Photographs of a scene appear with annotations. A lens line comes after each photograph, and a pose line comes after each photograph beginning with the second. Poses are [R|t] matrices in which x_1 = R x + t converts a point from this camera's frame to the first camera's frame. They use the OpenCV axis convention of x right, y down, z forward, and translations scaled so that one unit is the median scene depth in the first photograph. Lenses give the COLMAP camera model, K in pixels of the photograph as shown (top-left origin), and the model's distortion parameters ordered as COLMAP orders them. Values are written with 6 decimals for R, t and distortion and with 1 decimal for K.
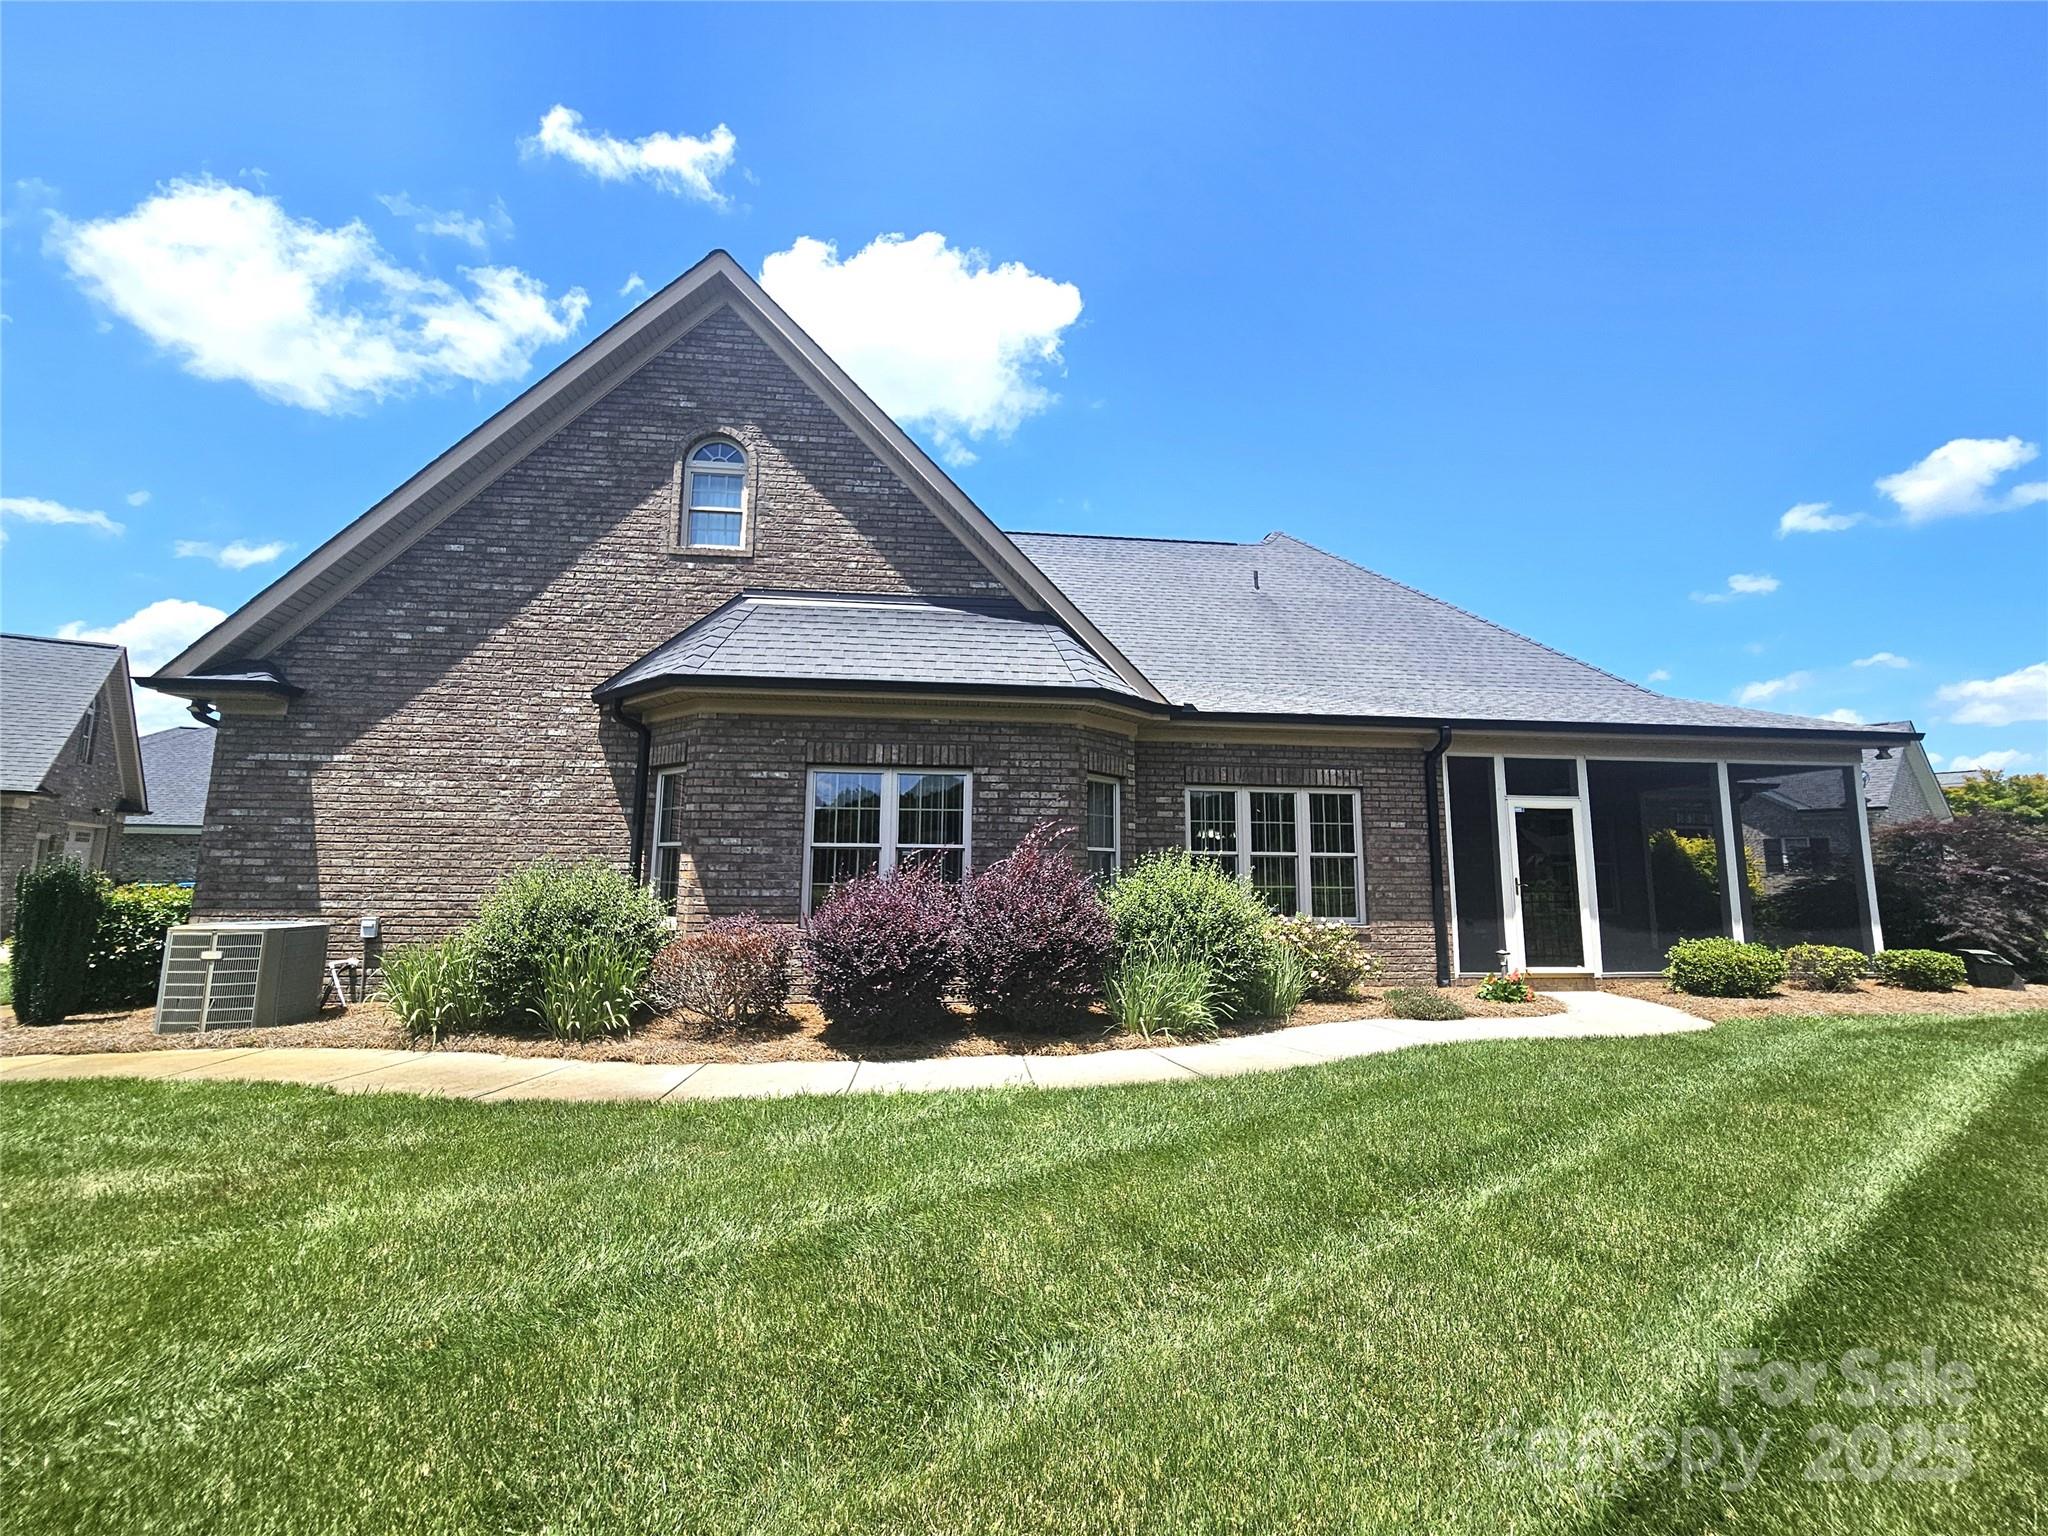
lens RADIAL K [[839.8, 0, 1030.8], [0, 839.8, 756.9], [0, 0, 1]] dist [-0.000744, -0.000191]
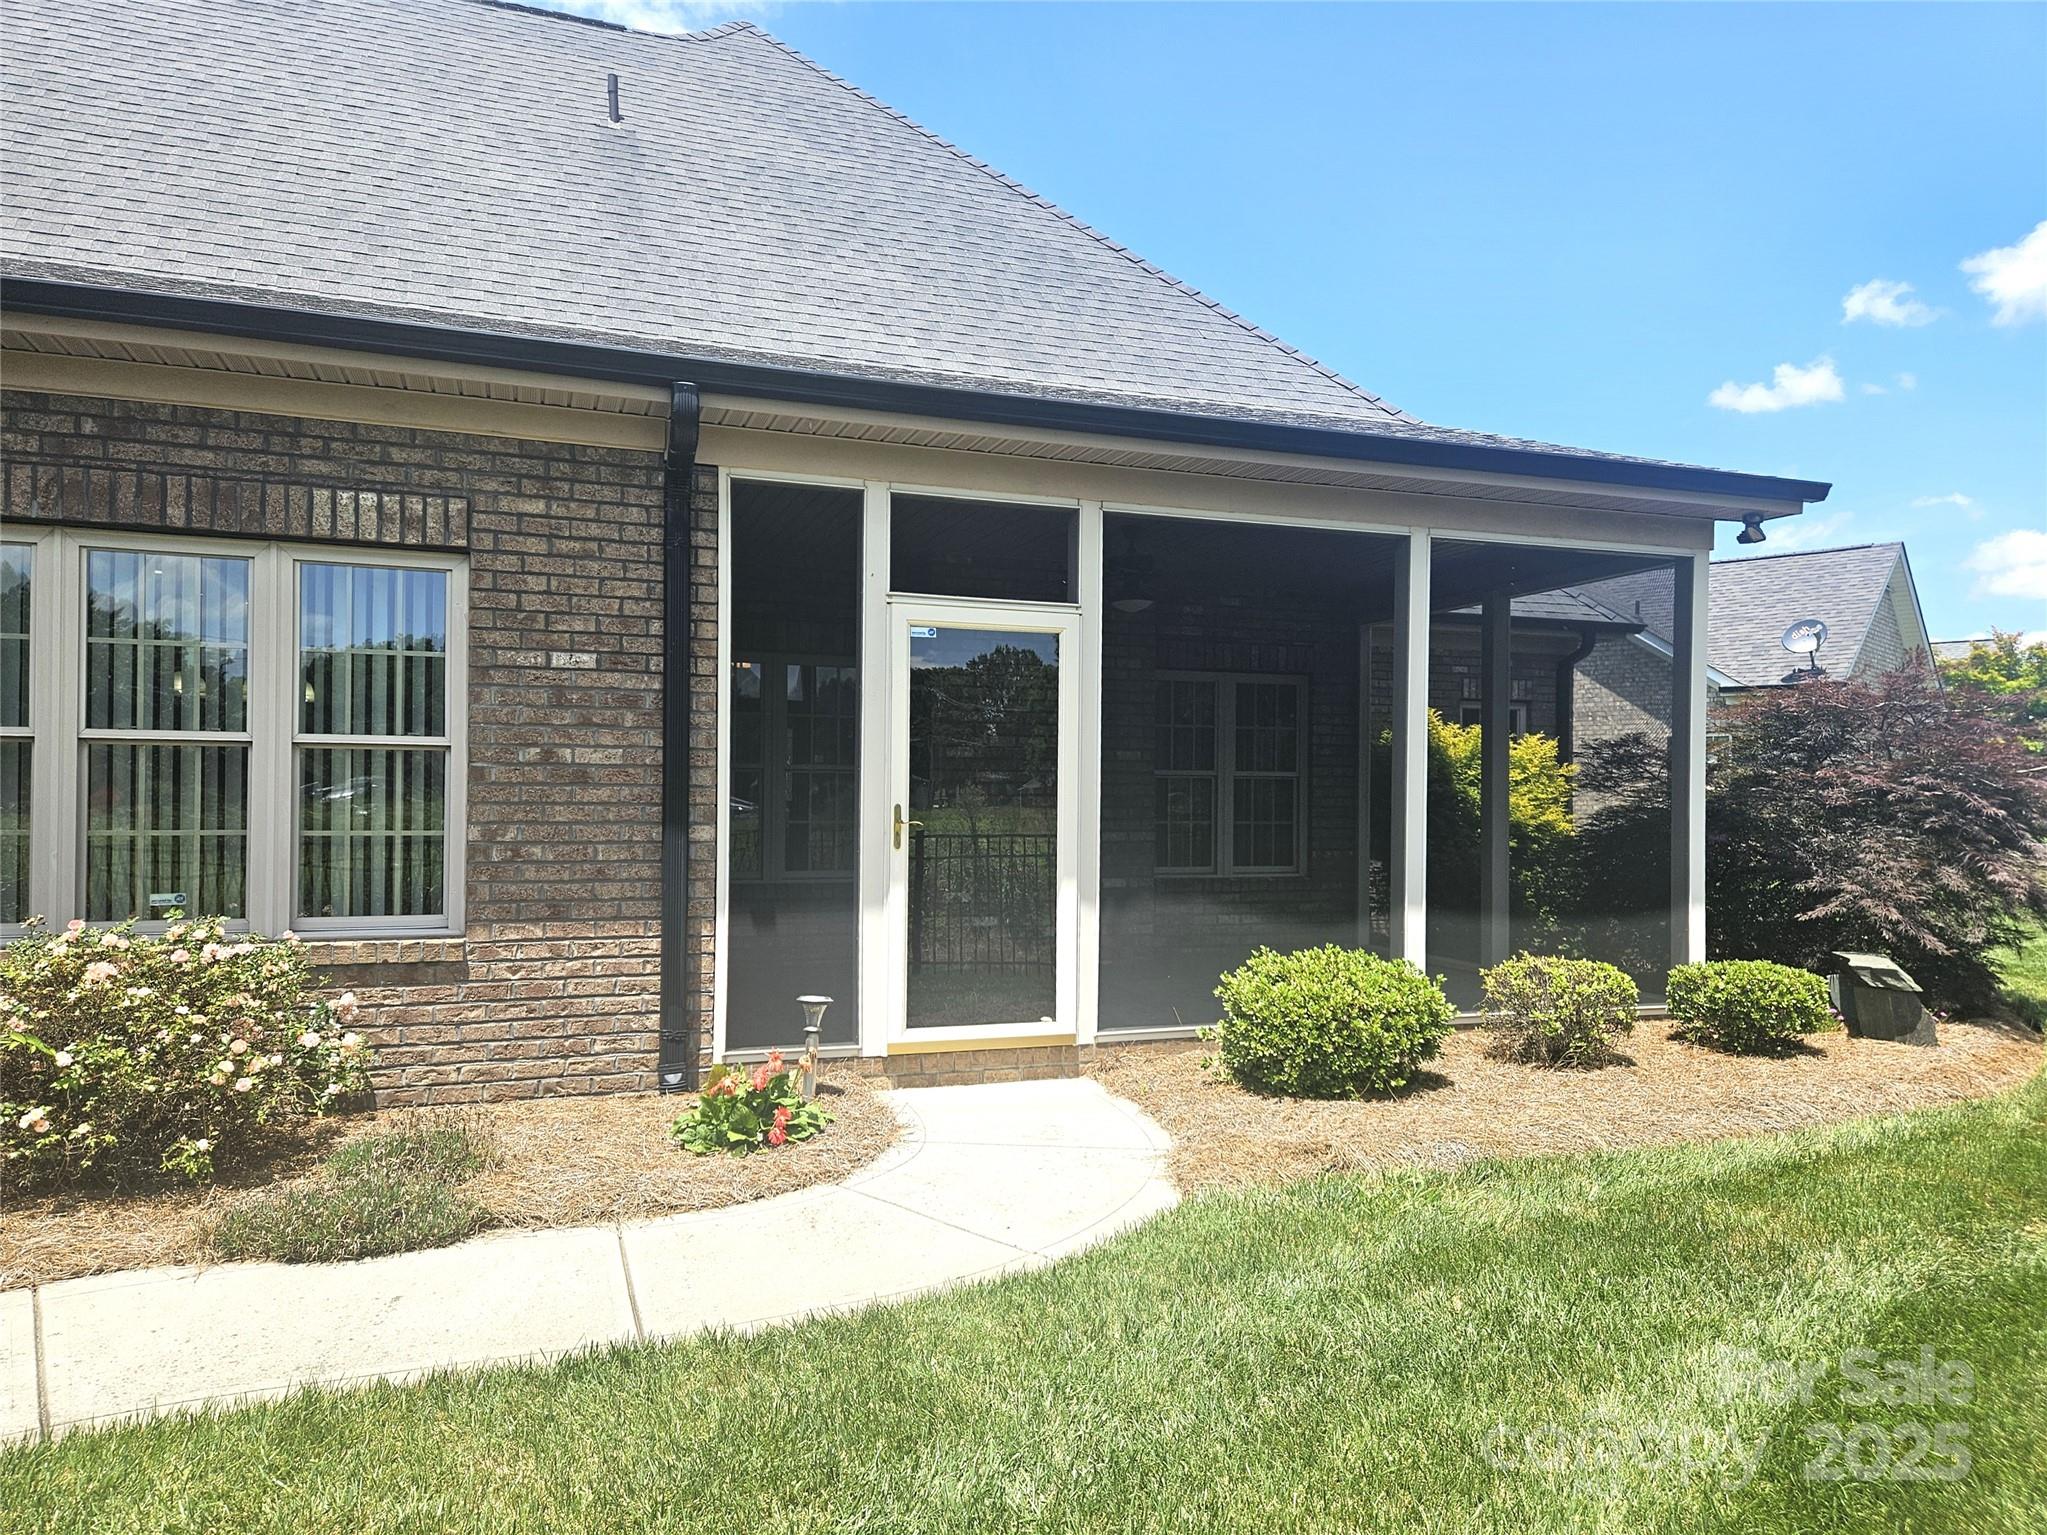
lens RADIAL K [[1429.8, 0, 1021.4], [0, 1429.8, 796.0], [0, 0, 1]] dist [0.040579, -0.001790]
pose [[0.968666, -0.000099, 0.248368, 0.465751], [-0.033740, 0.990677, 0.131987, 0.050121], [-0.246066, -0.136232, 0.959631, 0.348017]]
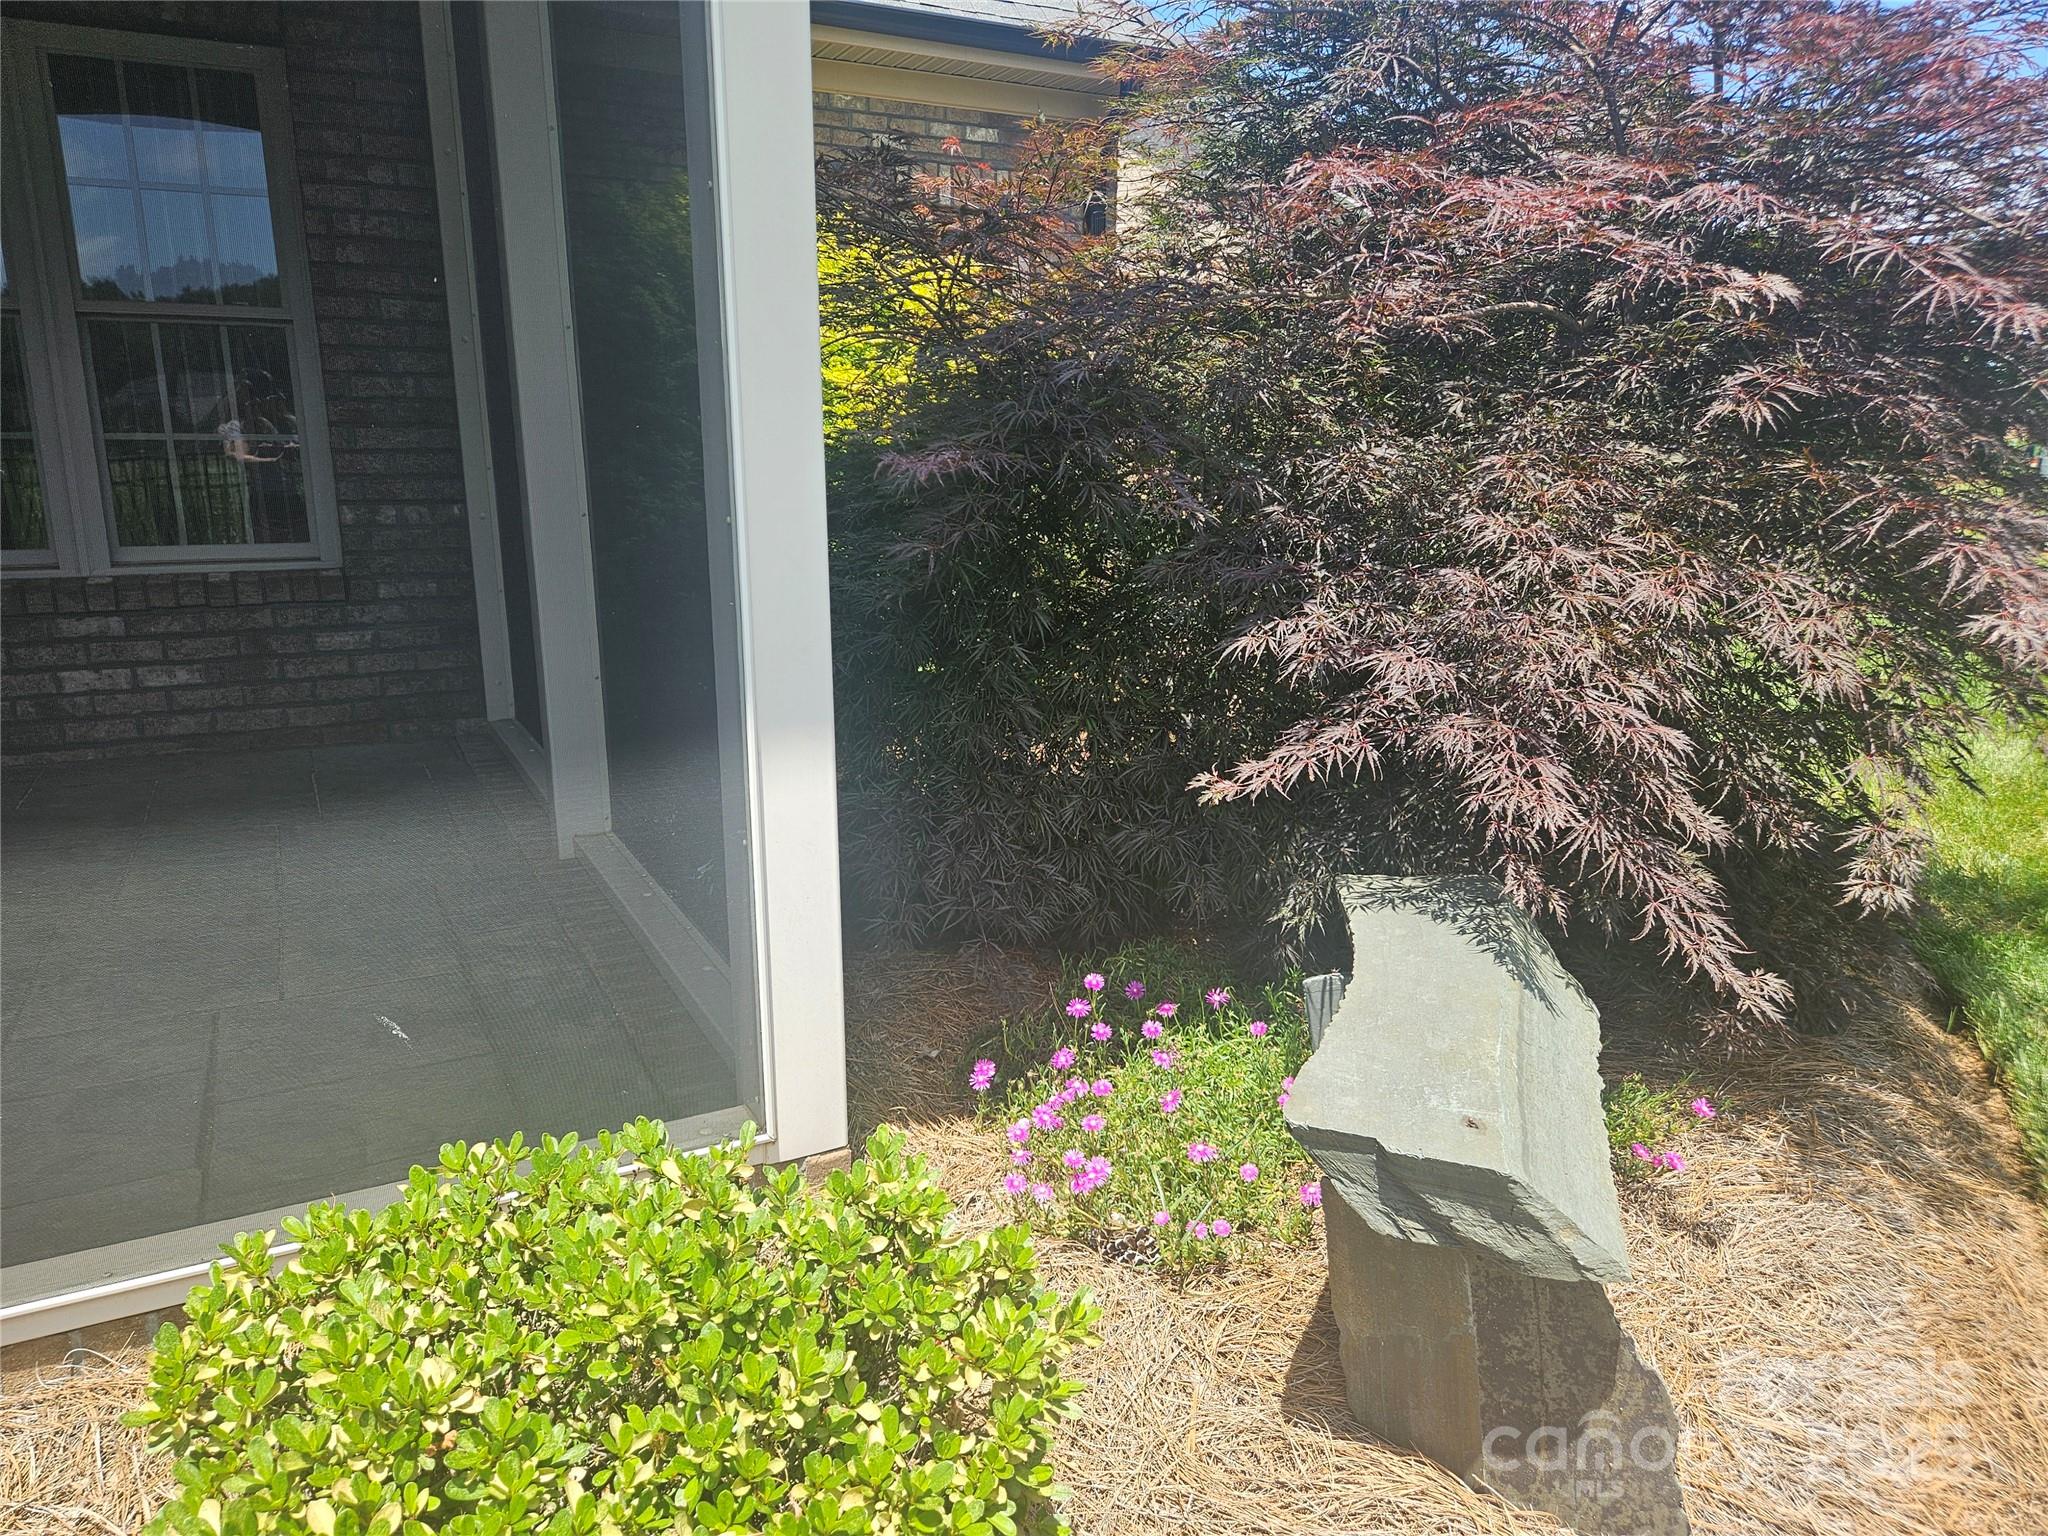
lens RADIAL K [[1364.0, 0, 1021.1], [0, 1364.0, 771.6], [0, 0, 1]] dist [0.080324, -0.073411]
pose [[0.924786, -0.093689, 0.368773, 0.974677], [-0.047014, 0.933647, 0.355097, 0.138653], [-0.377573, -0.345726, 0.859018, 0.837293]]
